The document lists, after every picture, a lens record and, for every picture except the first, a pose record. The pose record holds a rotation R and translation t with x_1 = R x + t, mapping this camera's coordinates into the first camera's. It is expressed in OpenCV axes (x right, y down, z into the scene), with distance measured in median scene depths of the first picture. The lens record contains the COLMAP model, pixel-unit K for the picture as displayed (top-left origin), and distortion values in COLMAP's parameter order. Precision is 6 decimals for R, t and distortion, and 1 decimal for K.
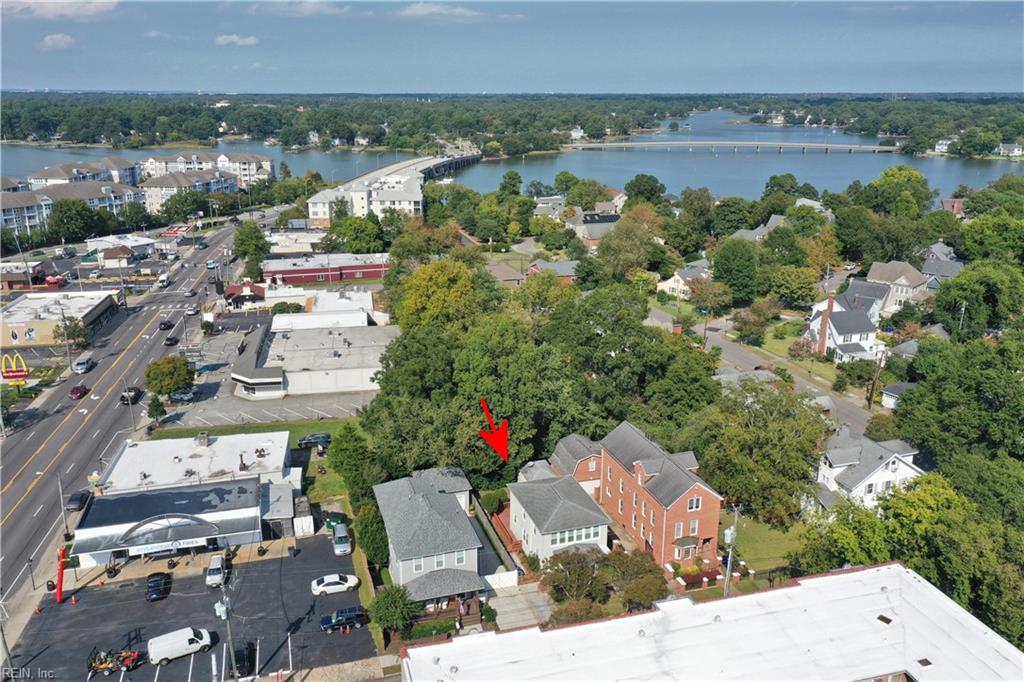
lens RADIAL K [[797.1, 0, 513.6], [0, 797.1, 356.1], [0, 0, 1]] dist [0.028897, 0.006676]
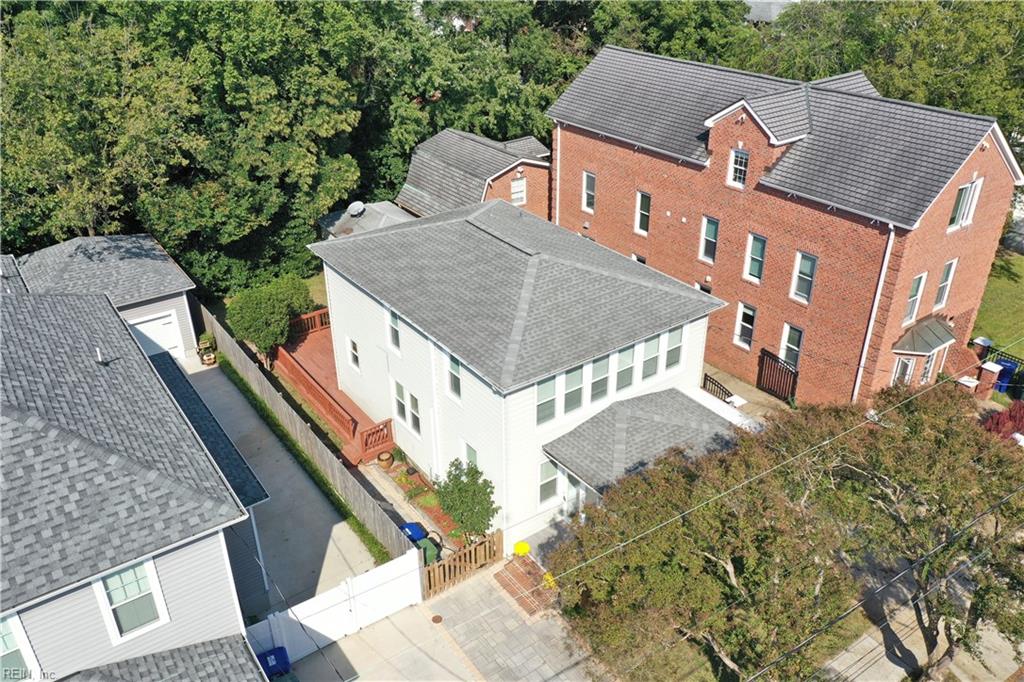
lens RADIAL K [[807.2, 0, 512.0], [0, 807.2, 341.0], [0, 0, 1]] dist [0.021162, -0.006626]
pose [[0.952386, -0.157589, 0.261011, -0.009633], [0.104852, 0.973138, 0.204958, 0.066964], [-0.286299, -0.167831, 0.943327, 0.326241]]
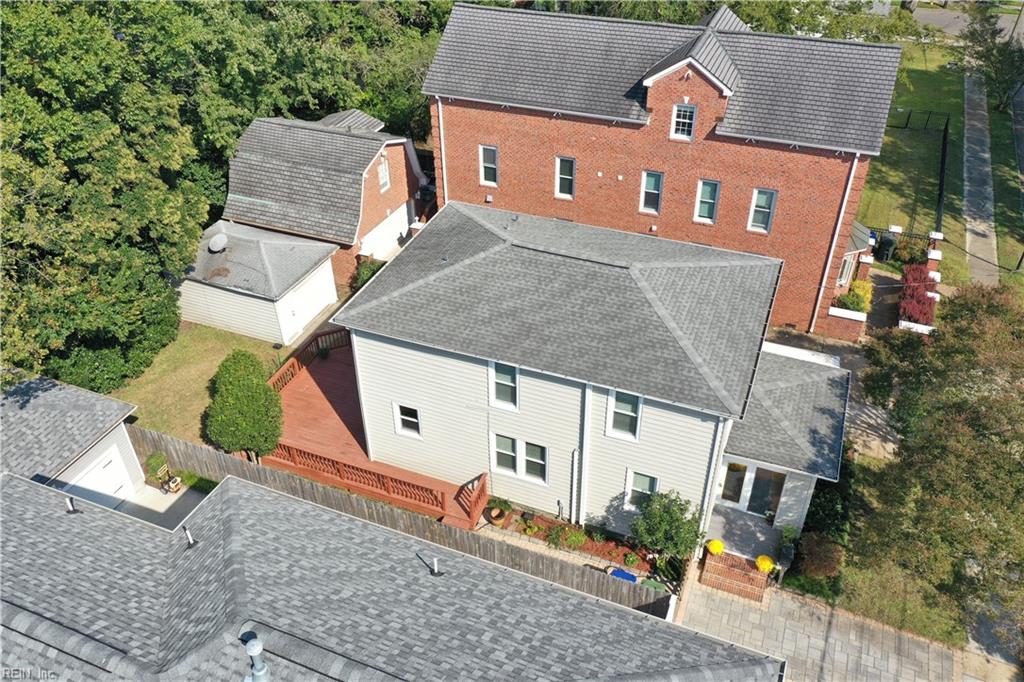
lens RADIAL K [[807.2, 0, 512.0], [0, 807.2, 341.0], [0, 0, 1]] dist [0.021162, -0.006626]
pose [[0.645383, -0.463309, 0.607310, -0.060409], [0.247731, 0.879034, 0.407343, 0.036886], [-0.722571, -0.112443, 0.682090, 0.372823]]
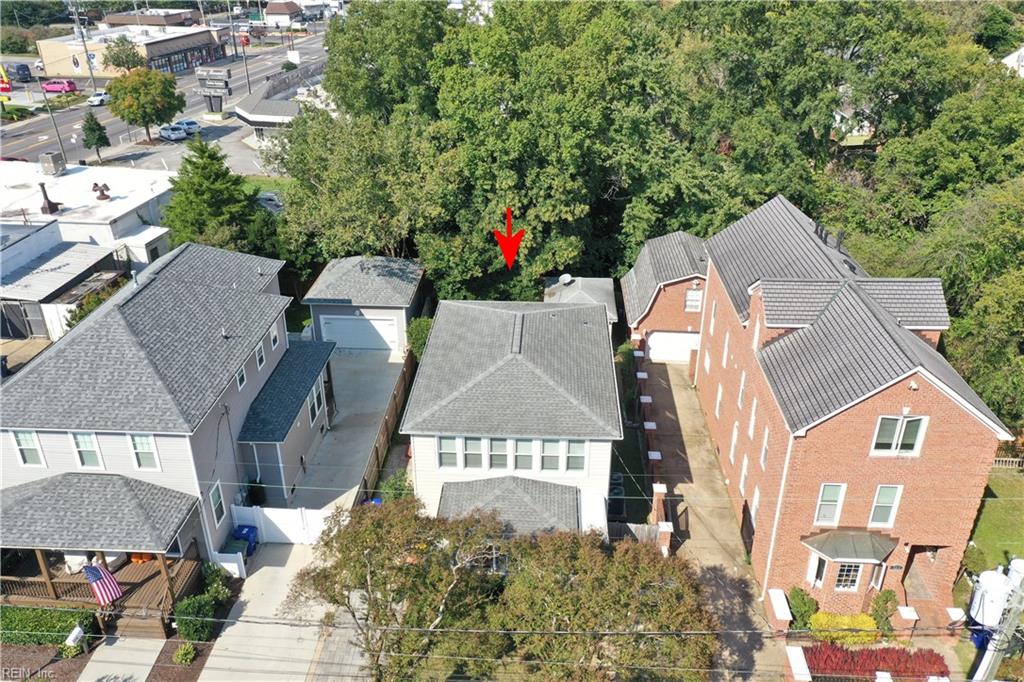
lens RADIAL K [[807.2, 0, 512.0], [0, 807.2, 341.0], [0, 0, 1]] dist [0.021162, -0.006626]
pose [[0.934964, 0.159365, -0.316930, 0.078361], [-0.107329, 0.978618, 0.175462, 0.048503], [0.338116, -0.130035, 0.932078, 0.289444]]
